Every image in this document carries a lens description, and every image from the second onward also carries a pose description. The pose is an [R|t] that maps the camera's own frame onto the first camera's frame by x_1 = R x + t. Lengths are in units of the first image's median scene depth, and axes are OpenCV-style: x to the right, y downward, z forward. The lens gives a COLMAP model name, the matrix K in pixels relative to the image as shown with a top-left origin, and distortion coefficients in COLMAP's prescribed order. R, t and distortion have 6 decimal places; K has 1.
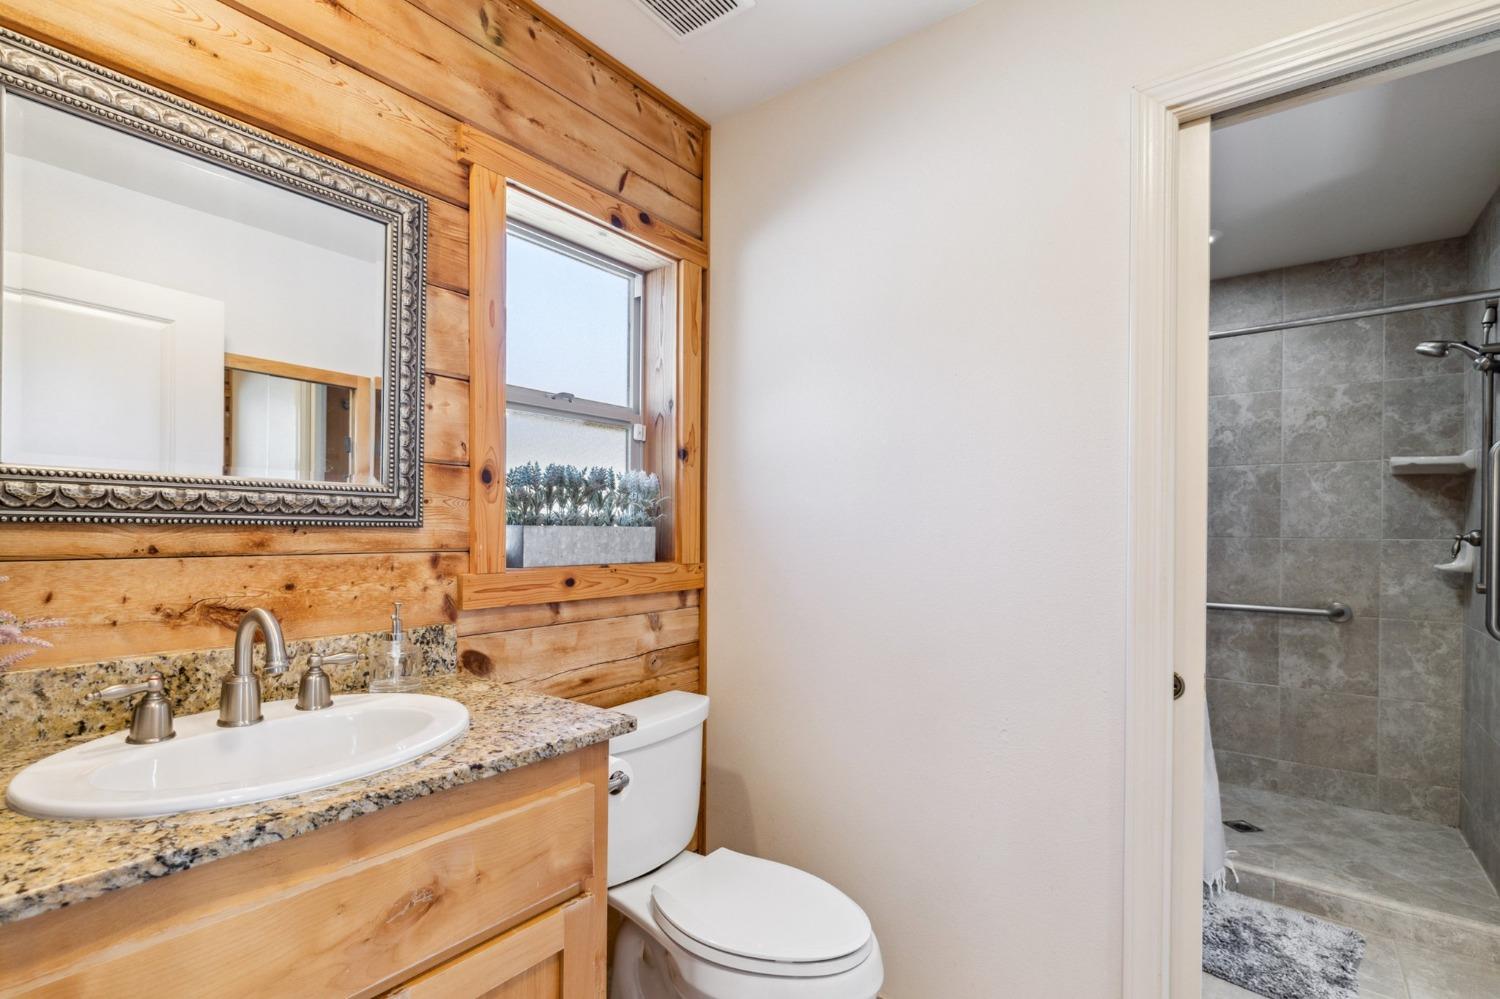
lens RADIAL K [[679.0, 0, 766.2], [0, 679.0, 524.7], [0, 0, 1]] dist [0.005702, -0.000676]
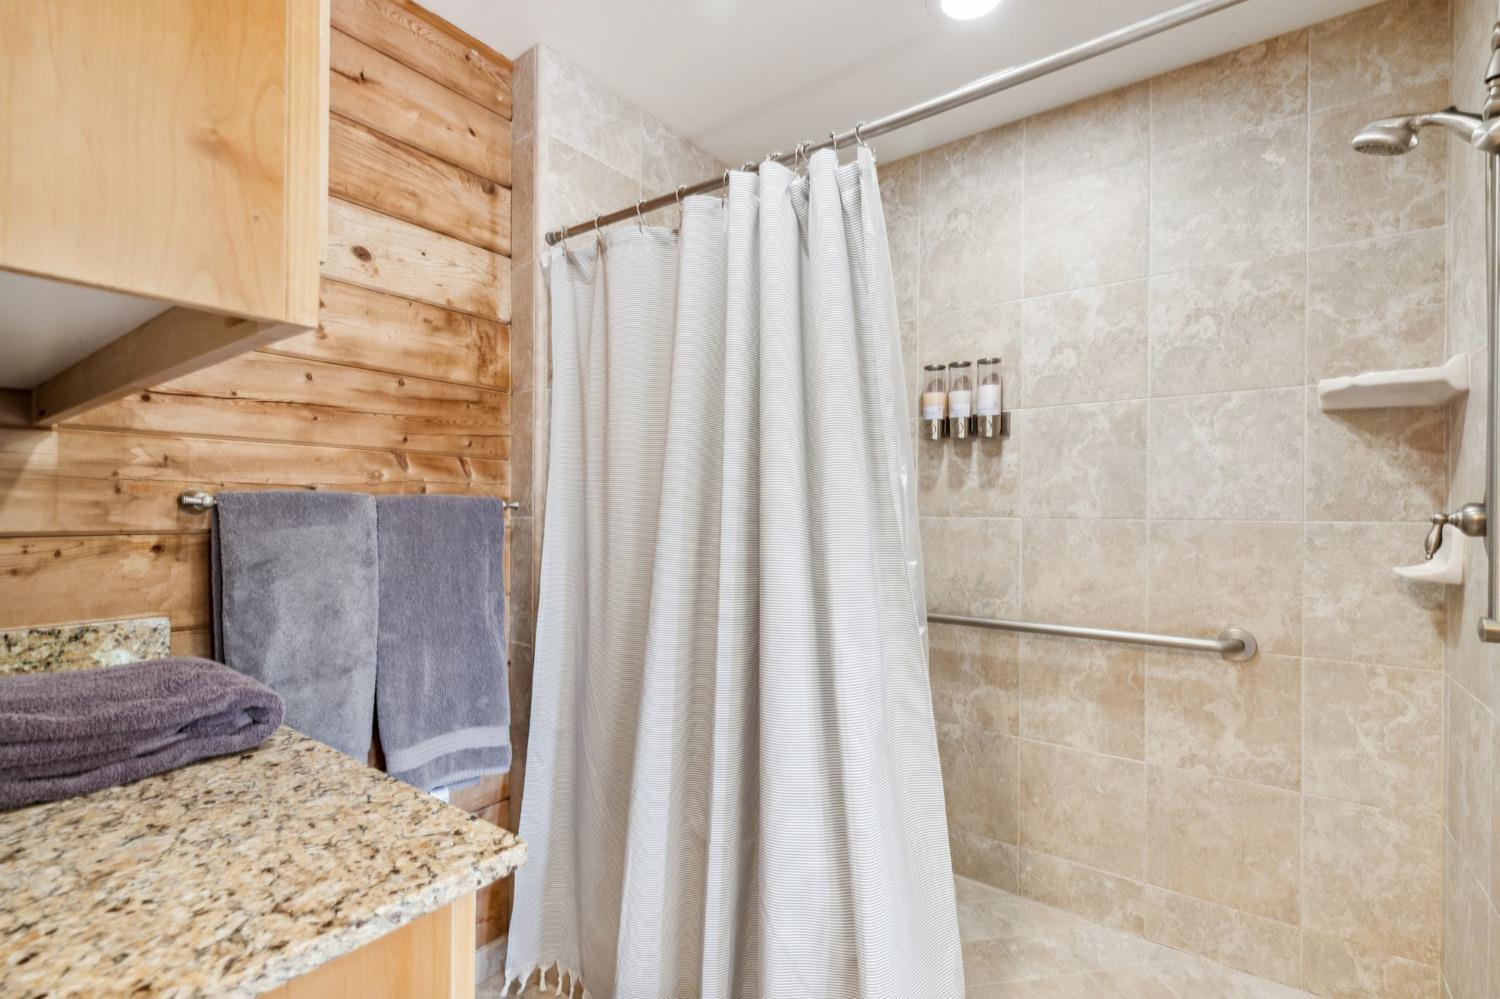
lens RADIAL K [[679.0, 0, 750.6], [0, 679.0, 504.6], [0, 0, 1]] dist [0.005702, -0.000676]
pose [[0.999911, -0.002051, 0.013220, 0.415778], [0.002078, 0.999996, -0.002019, 0.006794], [-0.013216, 0.002046, 0.999911, 0.418465]]
